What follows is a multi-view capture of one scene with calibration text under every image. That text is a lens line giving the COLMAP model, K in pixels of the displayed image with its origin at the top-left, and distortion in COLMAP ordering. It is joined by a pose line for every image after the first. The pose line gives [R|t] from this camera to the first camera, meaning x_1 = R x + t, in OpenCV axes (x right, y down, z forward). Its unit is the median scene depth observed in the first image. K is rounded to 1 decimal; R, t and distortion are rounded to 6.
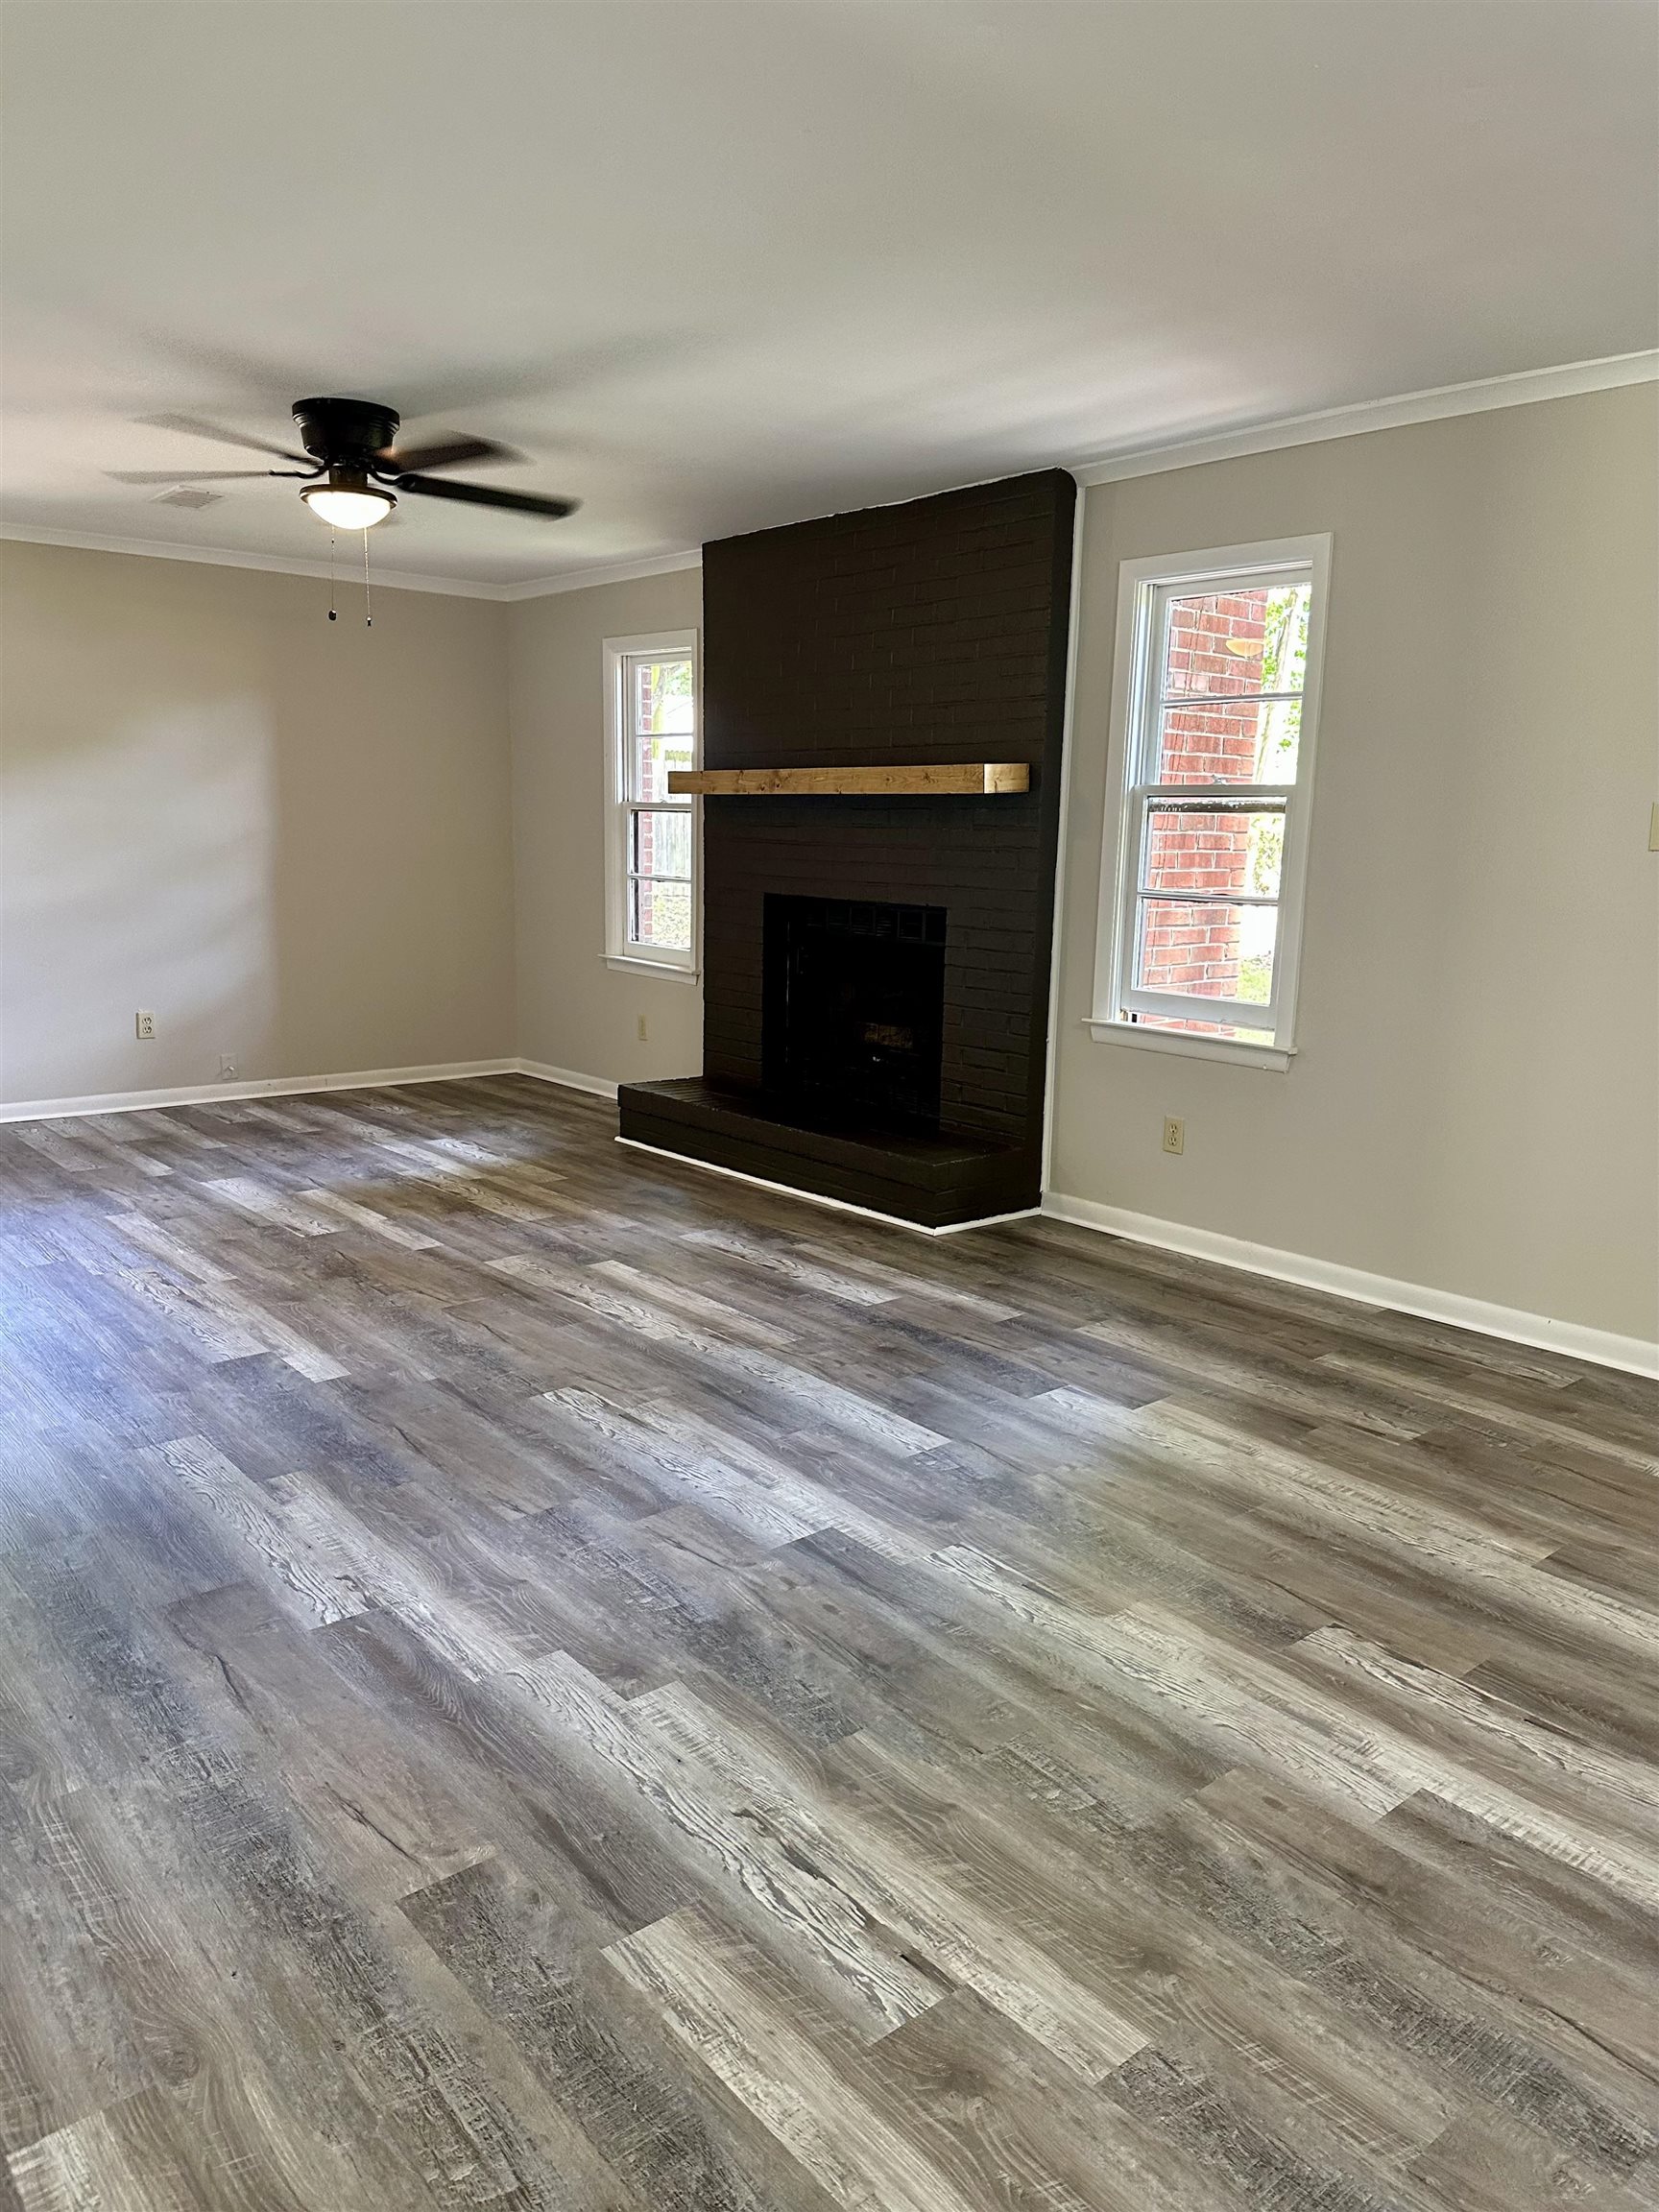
lens RADIAL K [[1536.9, 0, 868.7], [0, 1536.9, 1101.1], [0, 0, 1]] dist [0.065776, -0.087113]
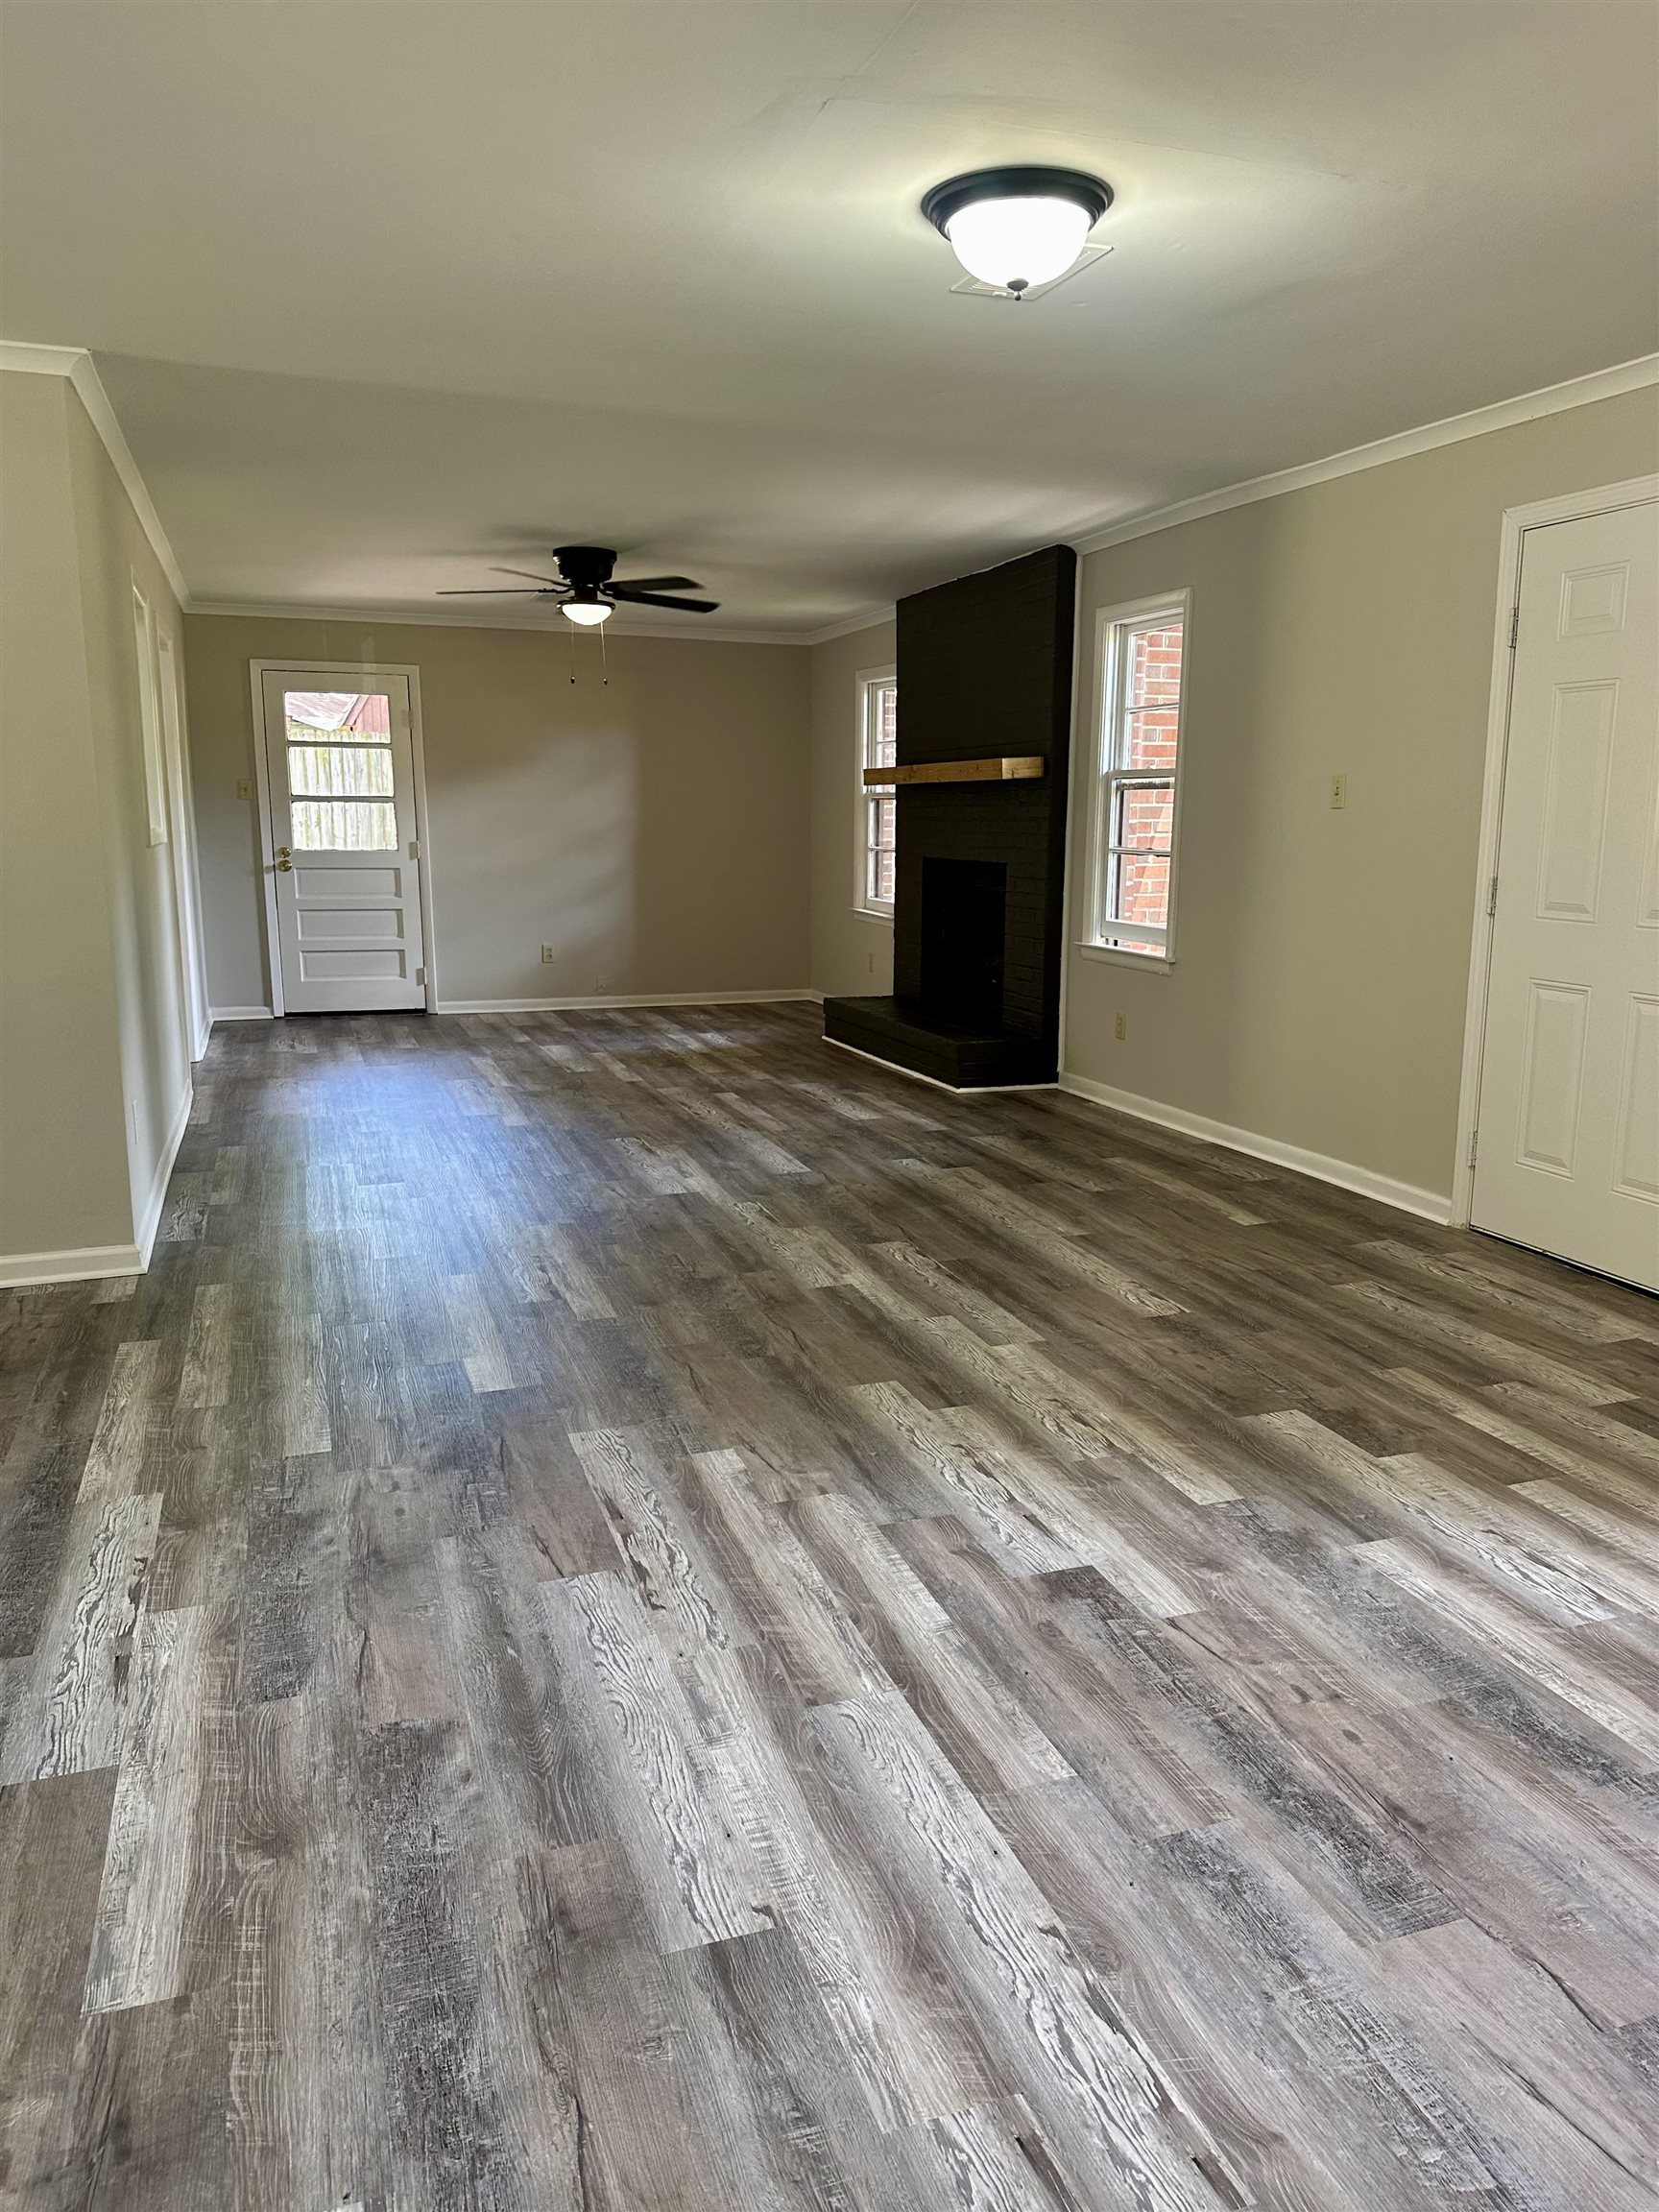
lens RADIAL K [[1536.9, 0, 868.7], [0, 1536.9, 1101.1], [0, 0, 1]] dist [0.065776, -0.087113]
pose [[0.936990, 0.049394, -0.345846, 0.494335], [-0.048524, 0.998759, 0.011179, 0.090209], [0.345969, 0.006308, 0.938225, -0.388251]]
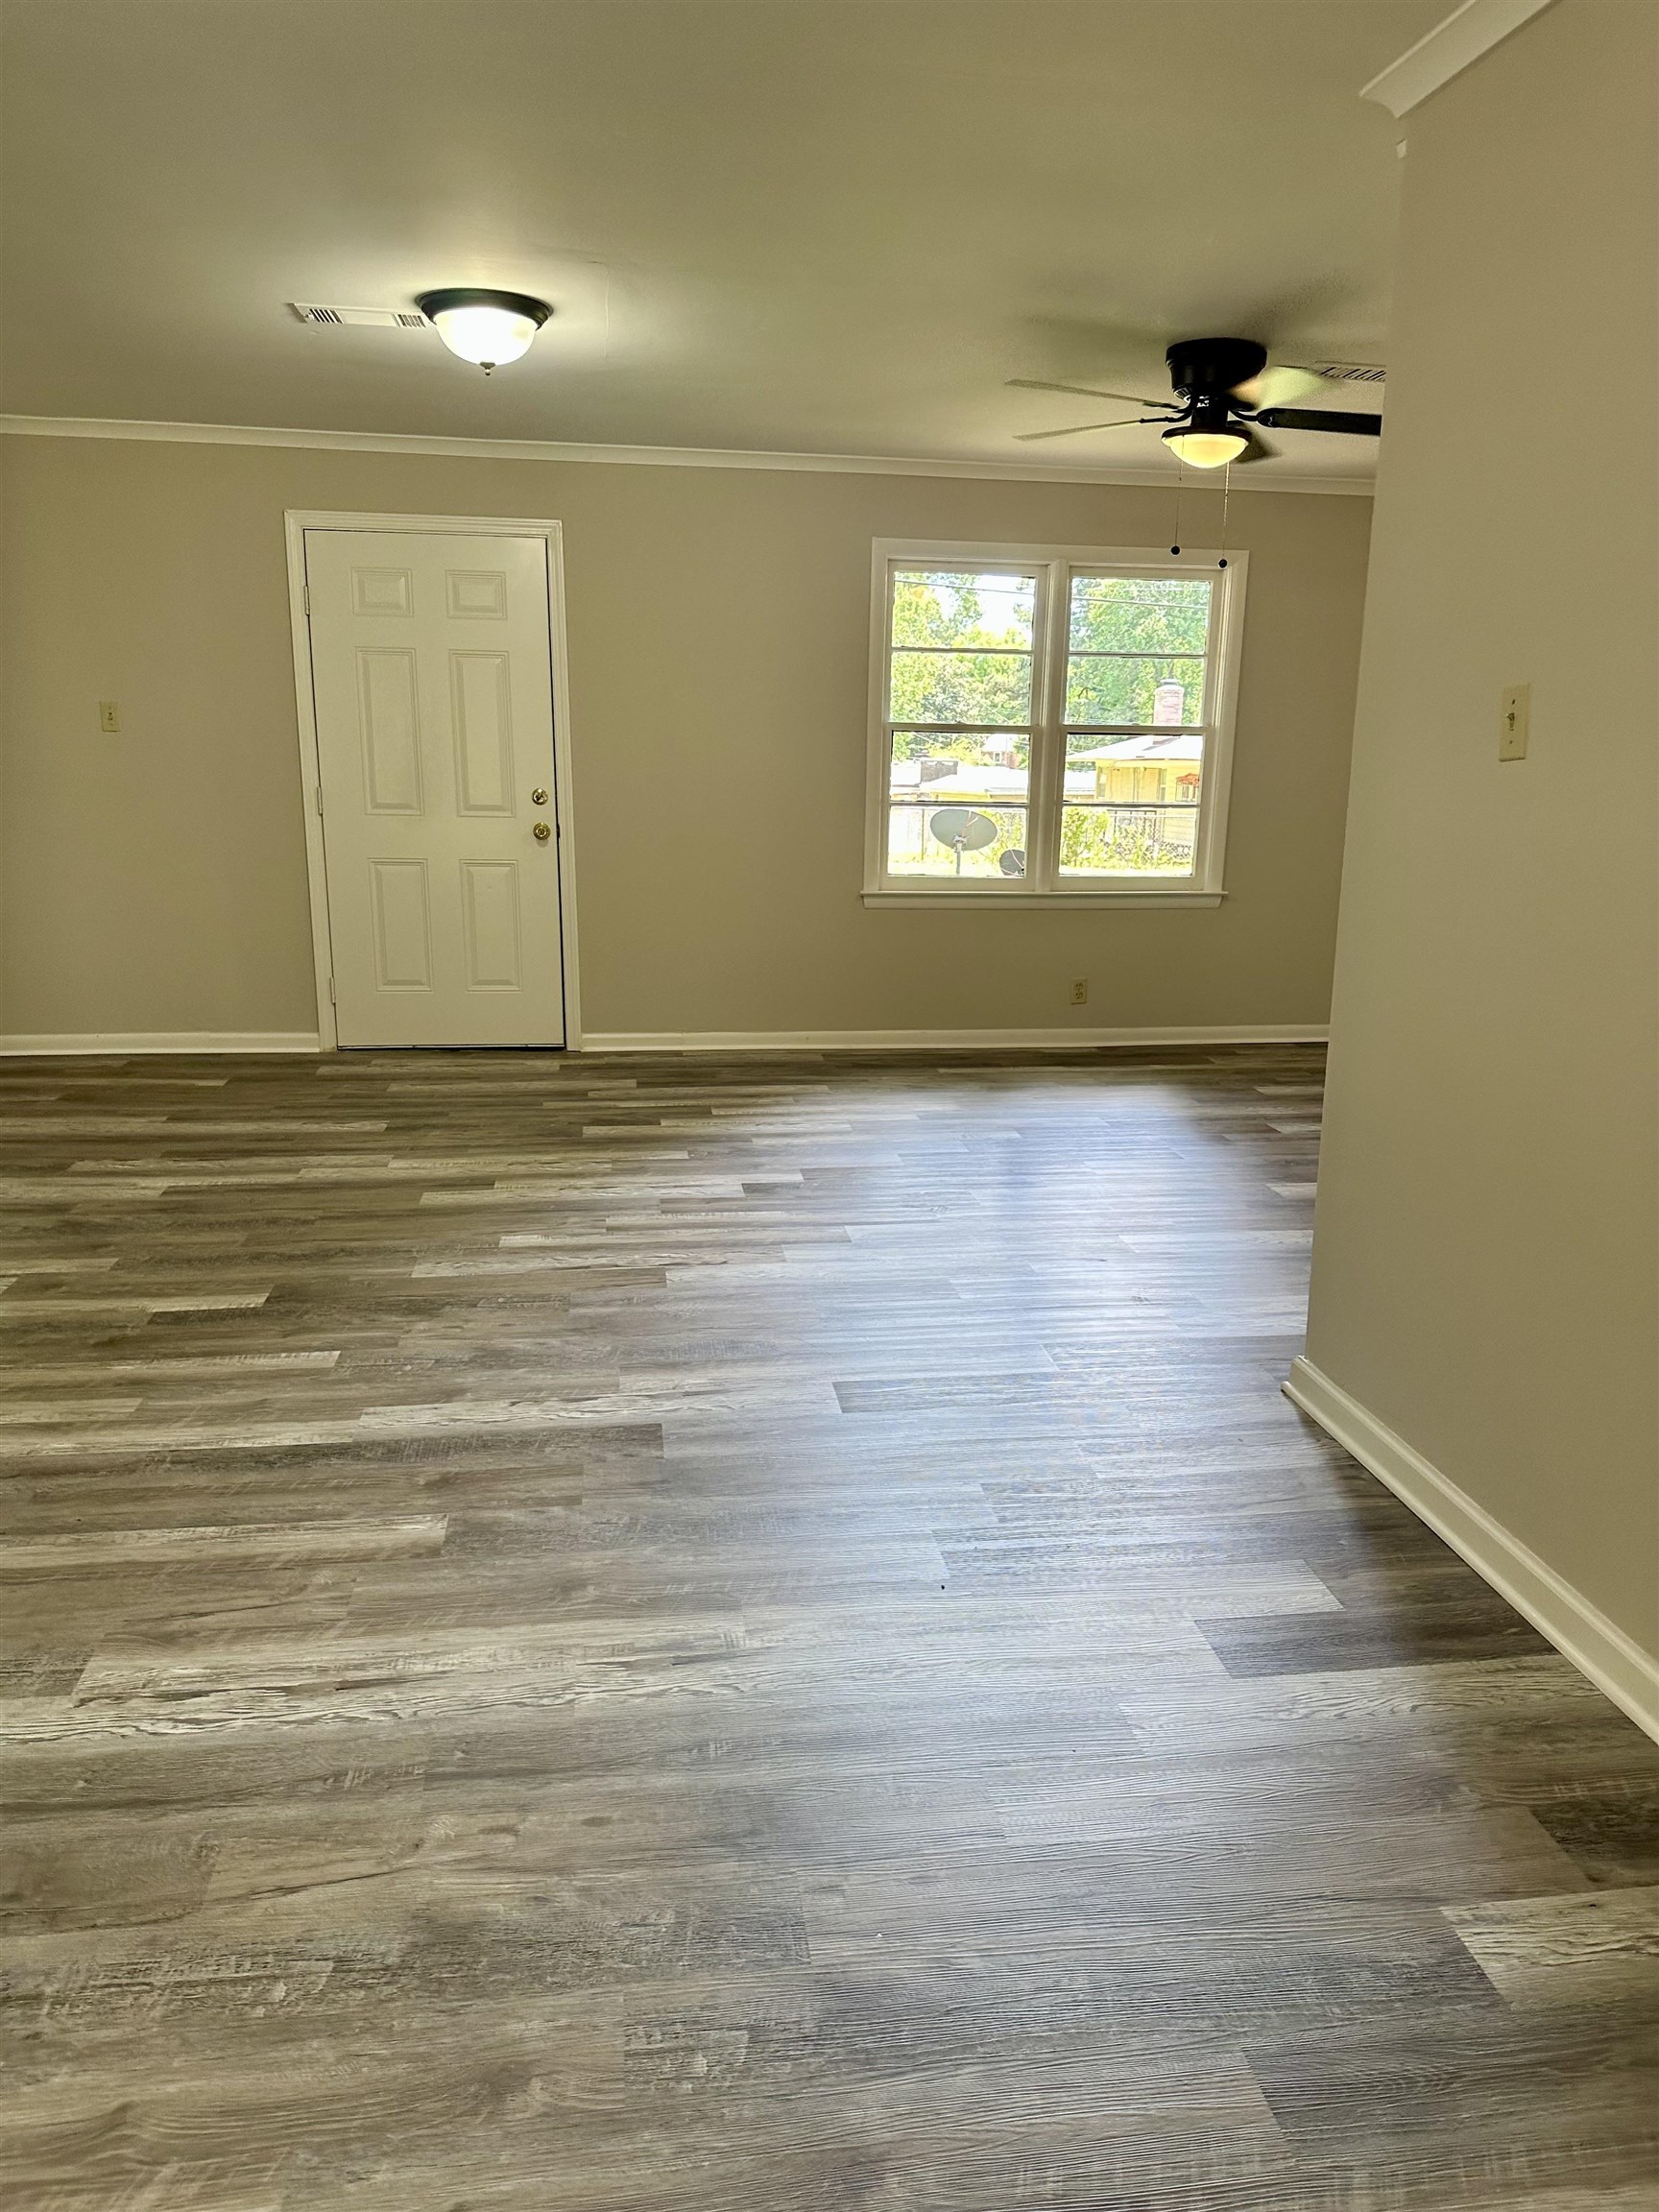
lens RADIAL K [[1553.4, 0, 842.1], [0, 1553.4, 1103.7], [0, 0, 1]] dist [0.039360, -0.036796]
pose [[0.535088, -0.200221, 0.820727, -0.405253], [0.146495, 0.978782, 0.143269, 0.080500], [-0.831998, 0.043571, 0.553066, -0.428749]]
